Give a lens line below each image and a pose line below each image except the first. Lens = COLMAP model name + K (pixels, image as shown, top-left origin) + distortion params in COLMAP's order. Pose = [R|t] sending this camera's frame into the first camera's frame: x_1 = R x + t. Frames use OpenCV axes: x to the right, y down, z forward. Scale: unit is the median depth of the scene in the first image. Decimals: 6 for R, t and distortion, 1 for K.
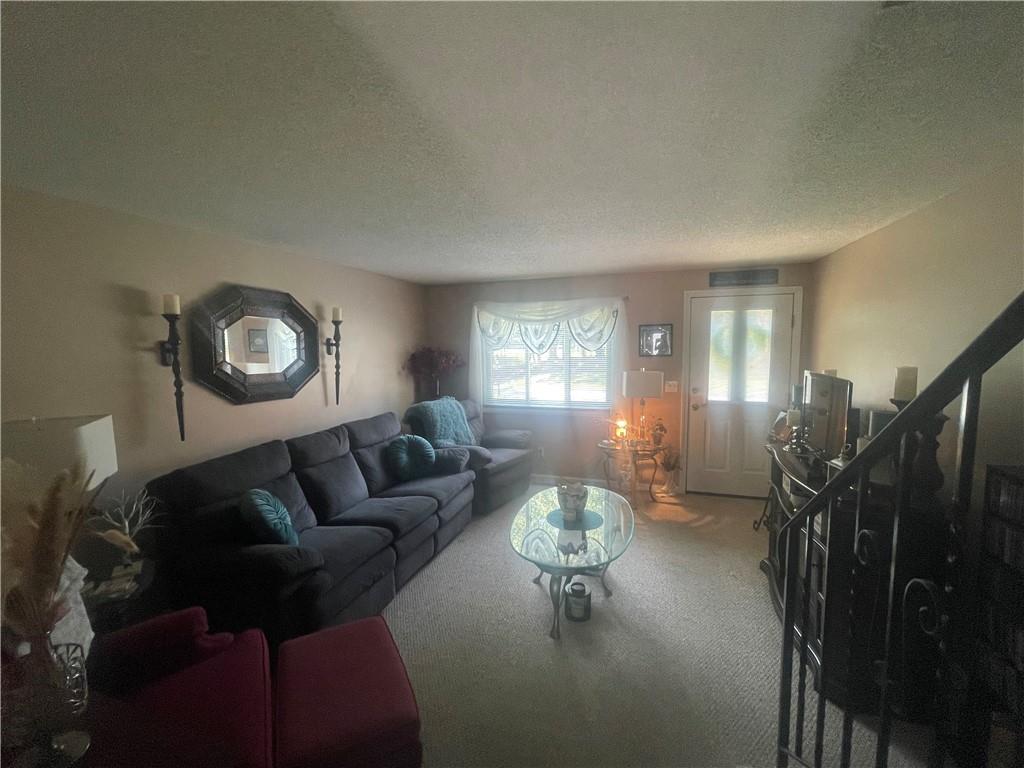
lens RADIAL K [[439.0, 0, 512.0], [0, 439.0, 384.0], [0, 0, 1]] dist [0.000609, 0.000110]
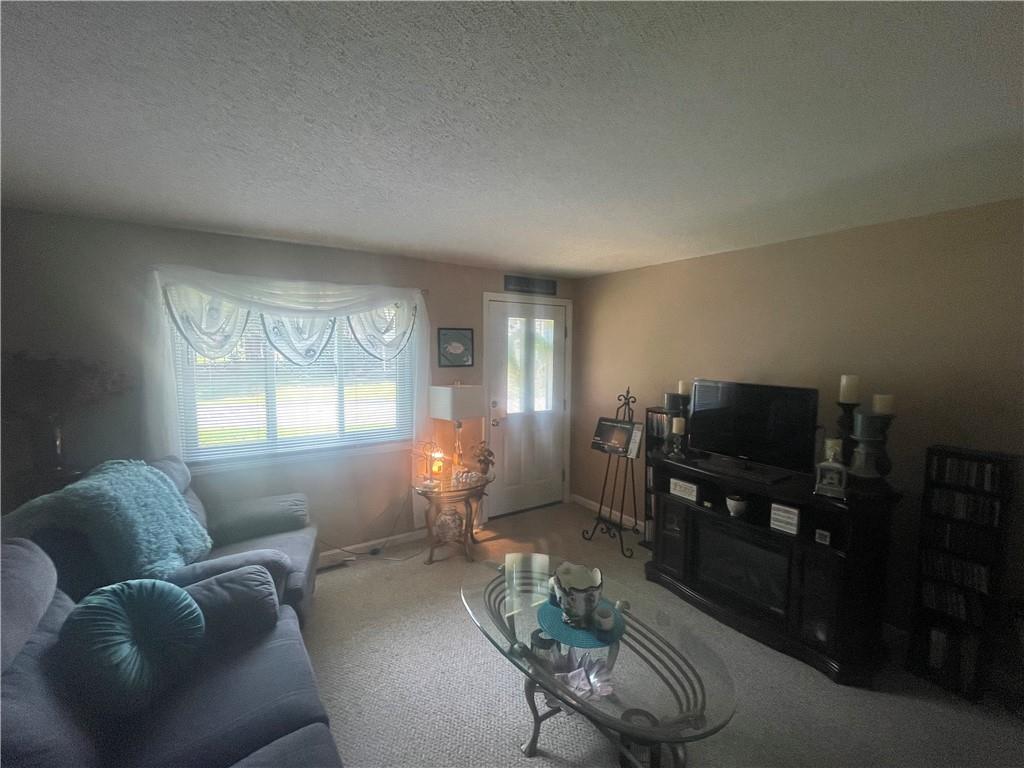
lens RADIAL K [[439.0, 0, 512.0], [0, 439.0, 384.0], [0, 0, 1]] dist [0.000609, 0.000110]
pose [[0.614468, -0.043483, 0.787742, -0.319932], [0.054588, 0.998430, 0.012531, -0.043124], [-0.787051, 0.035301, 0.615877, 0.501546]]
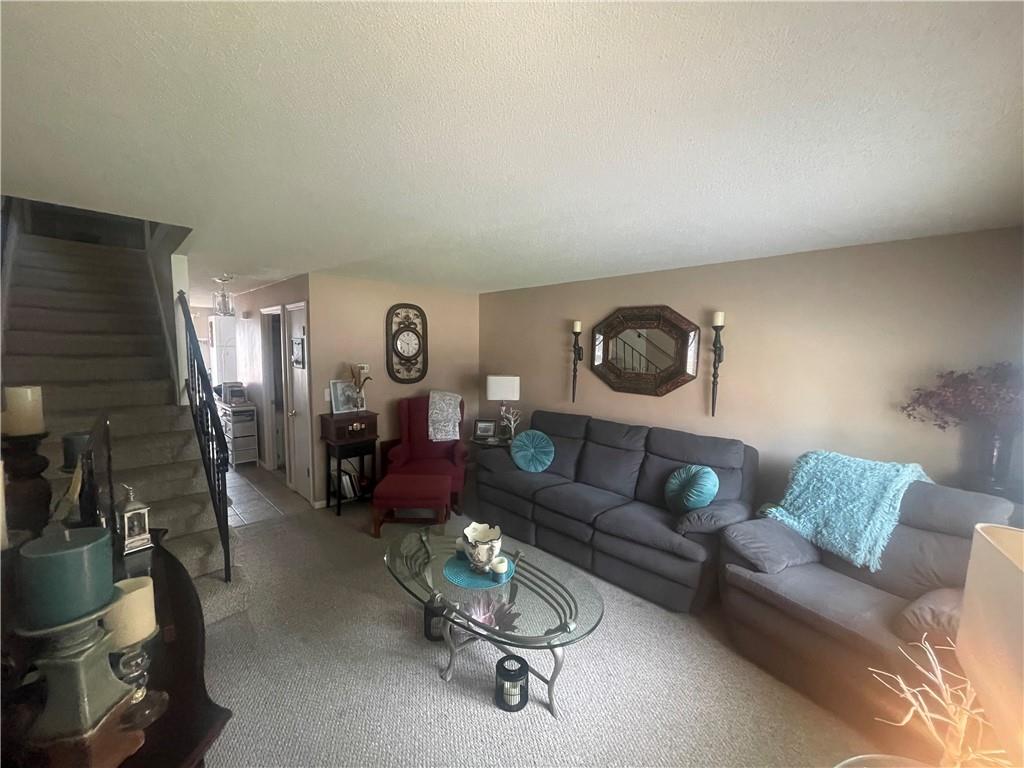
lens RADIAL K [[418.5, 0, 511.2], [0, 418.5, 384.4], [0, 0, 1]] dist [-0.001412, 0.000305]
pose [[-0.460841, 0.081283, -0.883752, 0.594410], [-0.094053, 0.985716, 0.139707, -0.106406], [0.882485, 0.147502, -0.446614, 1.042122]]
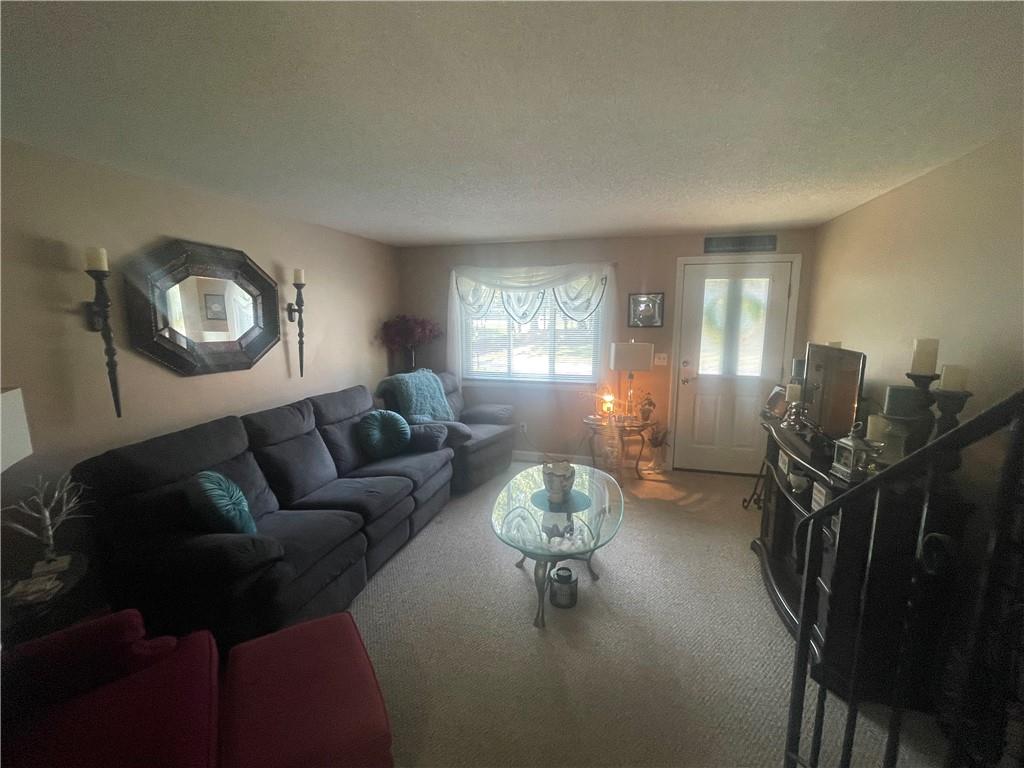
lens RADIAL K [[449.9, 0, 512.0], [0, 449.9, 384.0], [0, 0, 1]] dist [0.000916, 0.000168]
pose [[0.998993, 0.003637, 0.044717, -0.003278], [-0.006345, 0.998144, 0.060570, 0.002415], [-0.044414, -0.060793, 0.997162, 0.048800]]
